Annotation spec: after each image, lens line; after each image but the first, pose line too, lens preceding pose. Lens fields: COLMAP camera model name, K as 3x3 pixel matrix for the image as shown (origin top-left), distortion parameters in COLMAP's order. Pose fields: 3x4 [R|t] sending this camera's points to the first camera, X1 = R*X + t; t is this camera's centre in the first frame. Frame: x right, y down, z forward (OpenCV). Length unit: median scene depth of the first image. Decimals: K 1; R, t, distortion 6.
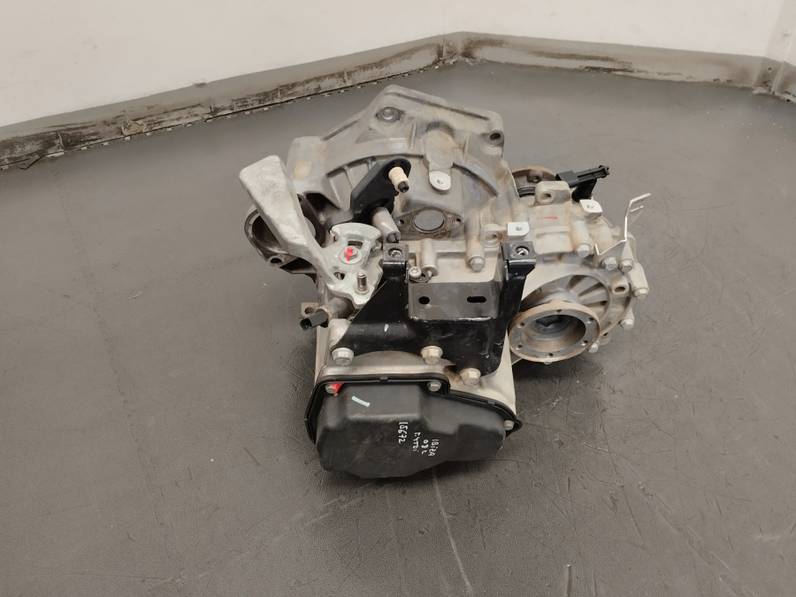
lens RADIAL K [[675.3, 0, 394.1], [0, 675.3, 304.8], [0, 0, 1]] dist [0.048068, -0.081476]
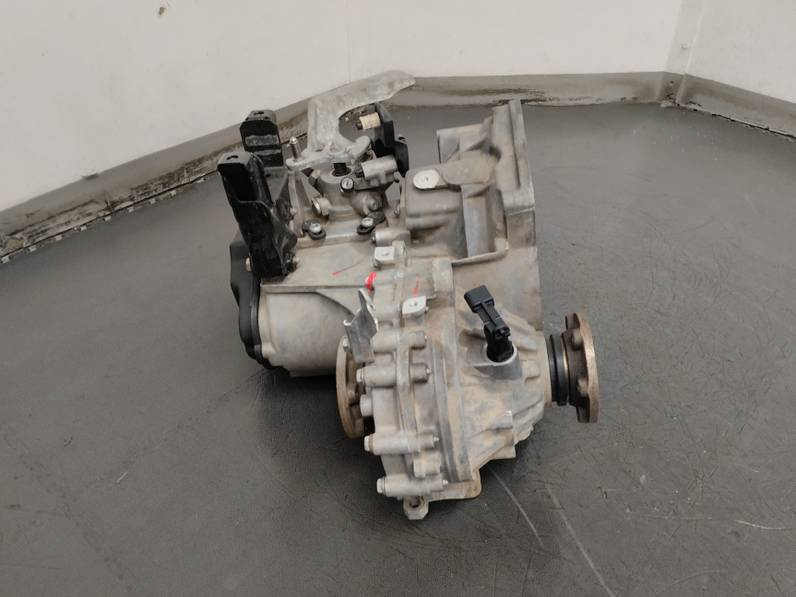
lens RADIAL K [[675.3, 0, 405.9], [0, 675.3, 296.6], [0, 0, 1]] dist [0.048068, -0.081476]
pose [[0.940782, -0.191824, 0.279522, -0.179837], [0.209083, 0.977341, -0.033001, -0.080411], [-0.266857, 0.089490, 0.959572, 0.146727]]
